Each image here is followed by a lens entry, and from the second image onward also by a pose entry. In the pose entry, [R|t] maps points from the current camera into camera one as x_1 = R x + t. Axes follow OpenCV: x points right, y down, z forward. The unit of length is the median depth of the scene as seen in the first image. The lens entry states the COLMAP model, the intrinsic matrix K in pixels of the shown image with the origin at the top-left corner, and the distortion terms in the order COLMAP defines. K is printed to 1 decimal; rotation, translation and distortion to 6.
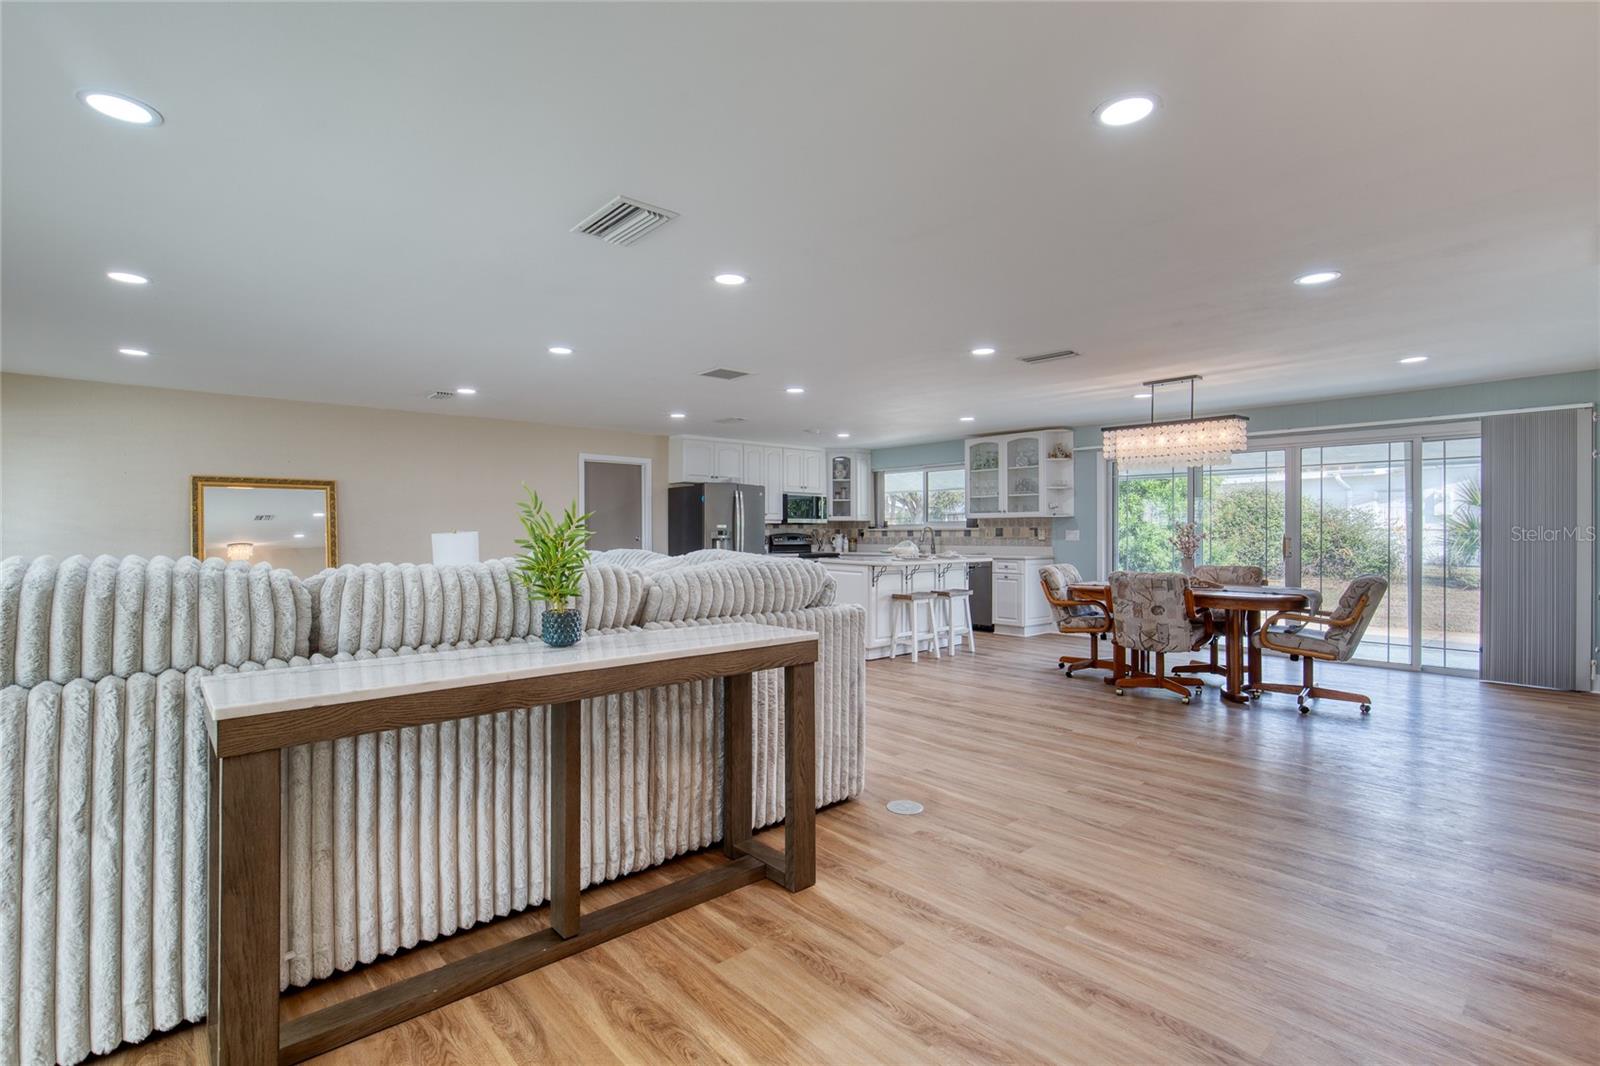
lens RADIAL K [[731.7, 0, 798.5], [0, 731.7, 534.0], [0, 0, 1]] dist [-0.015689, 0.004581]
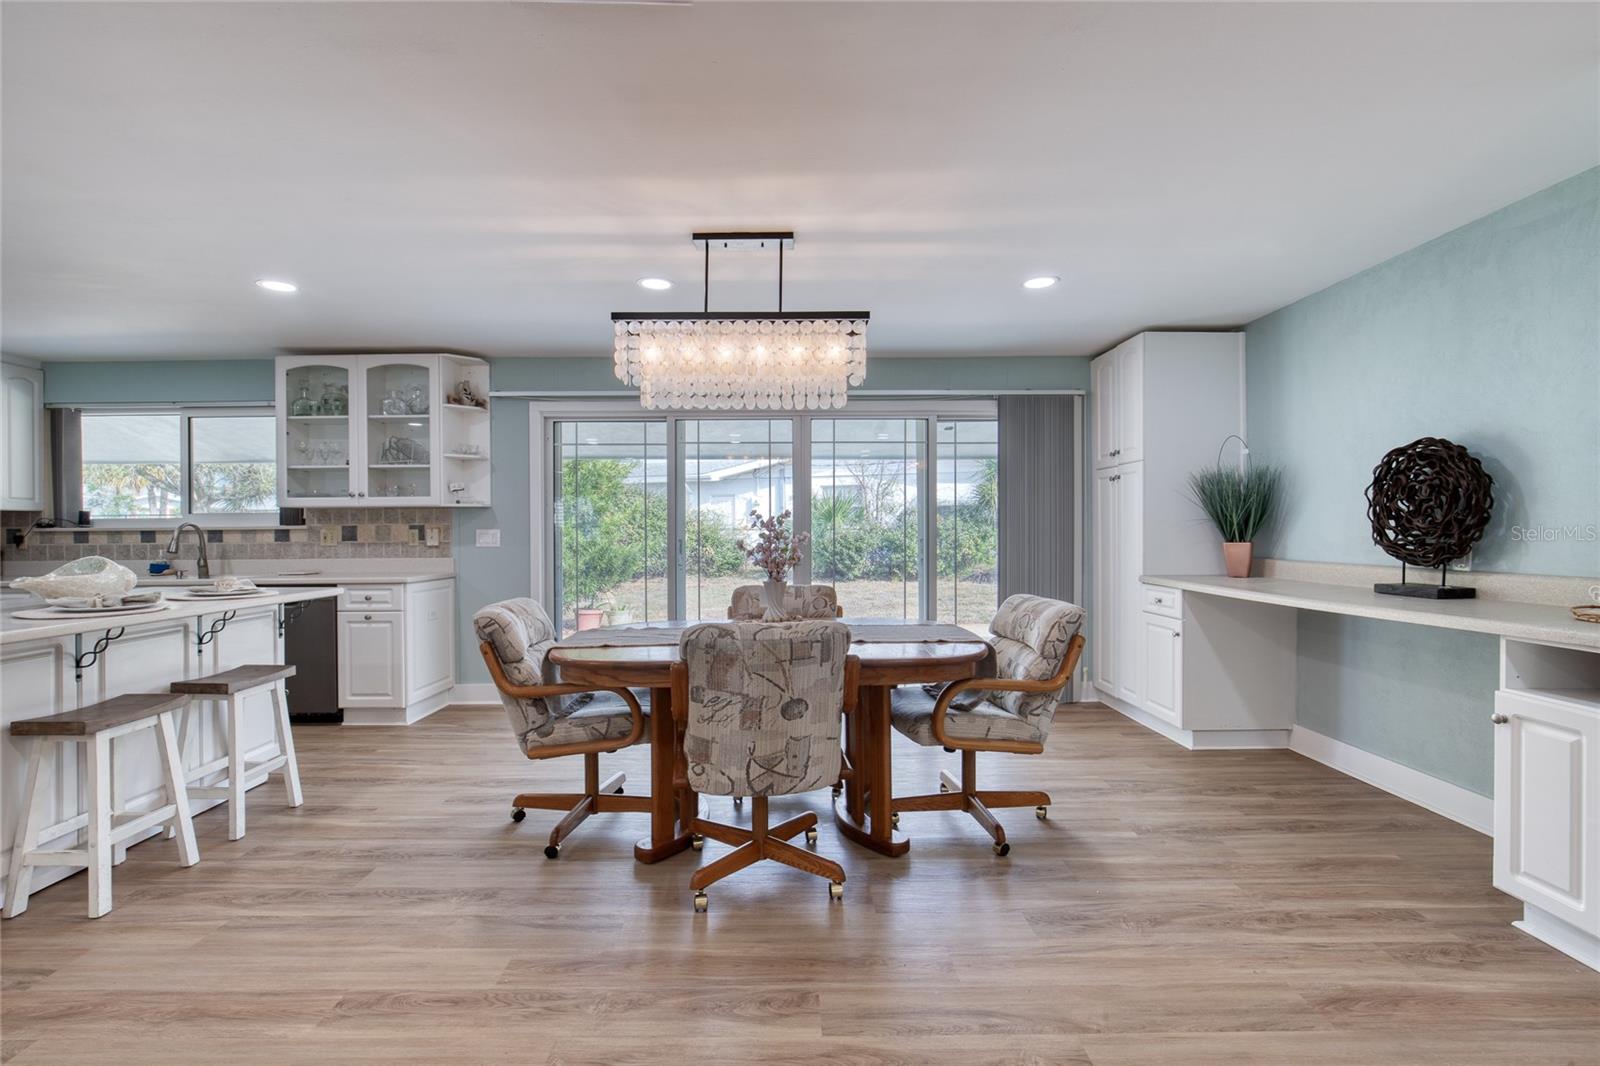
lens RADIAL K [[731.7, 0, 789.8], [0, 731.7, 531.8], [0, 0, 1]] dist [-0.015689, 0.004581]
pose [[0.671093, -0.003250, 0.741366, 0.116435], [0.006508, 0.999978, -0.001507, -0.000710], [-0.741345, 0.005836, 0.671099, 0.495722]]
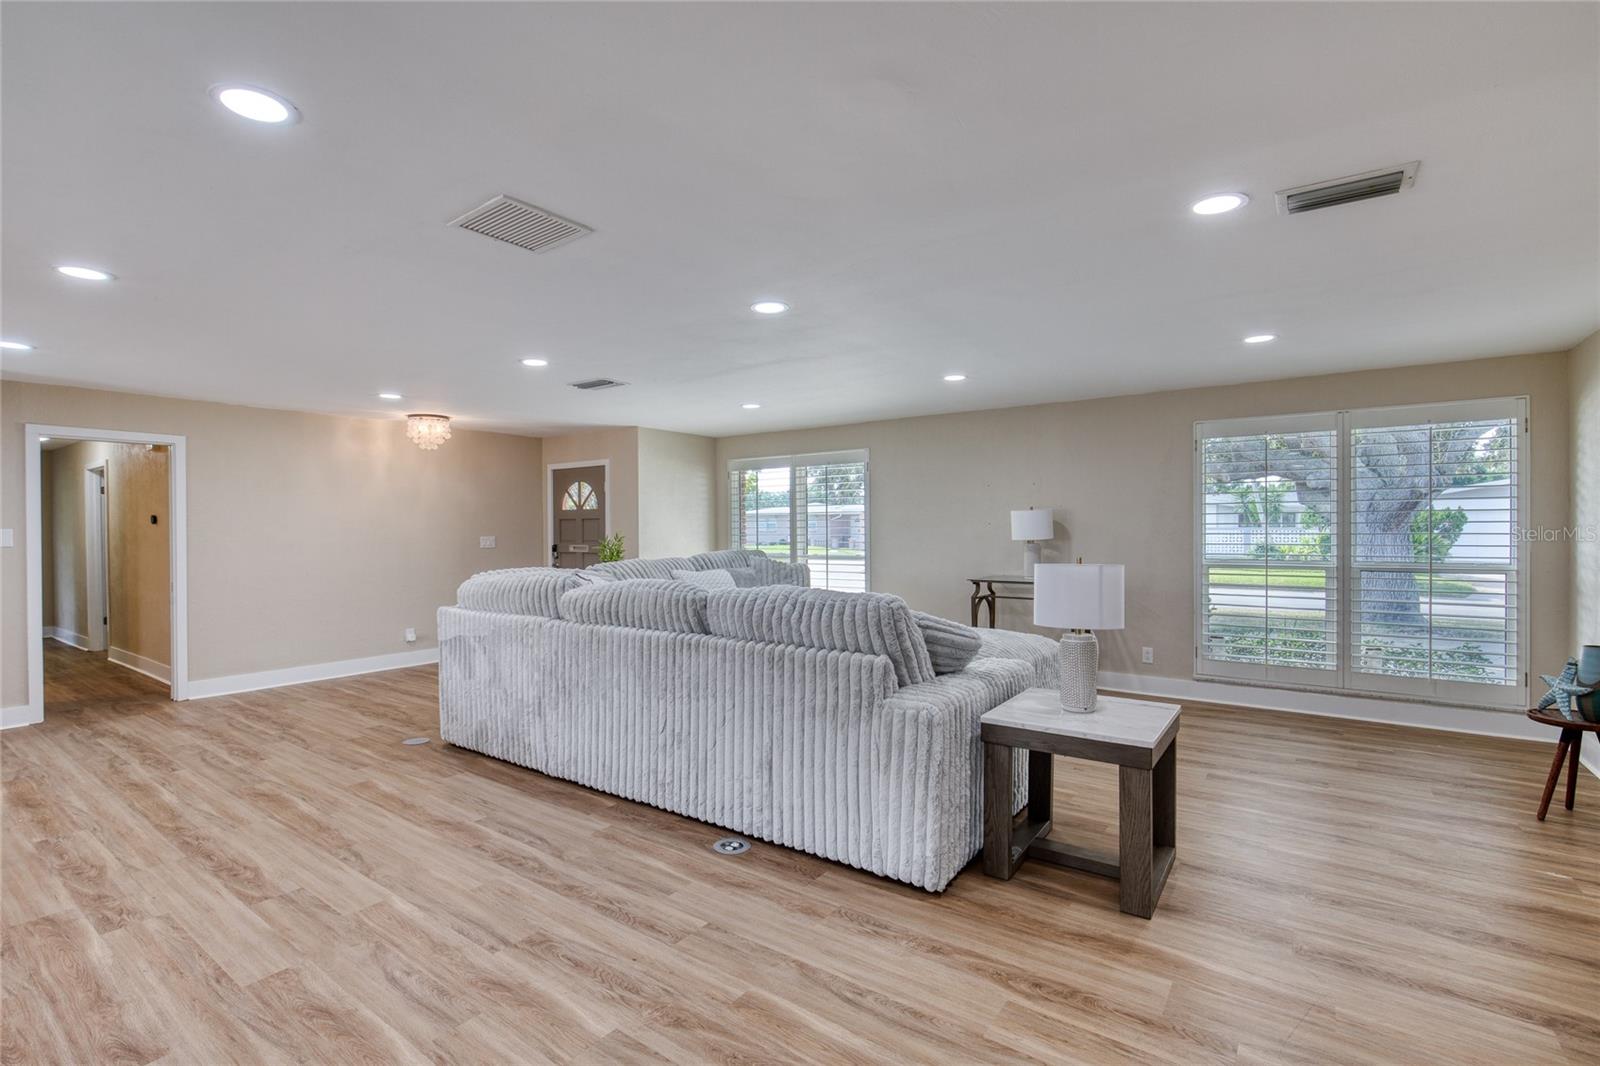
lens RADIAL K [[731.7, 0, 787.2], [0, 731.7, 548.8], [0, 0, 1]] dist [-0.015689, 0.004581]
pose [[-0.978574, 0.016261, -0.205252, -0.127479], [0.009070, 0.999313, 0.035927, -0.026082], [0.205696, 0.033296, -0.978049, 1.122654]]
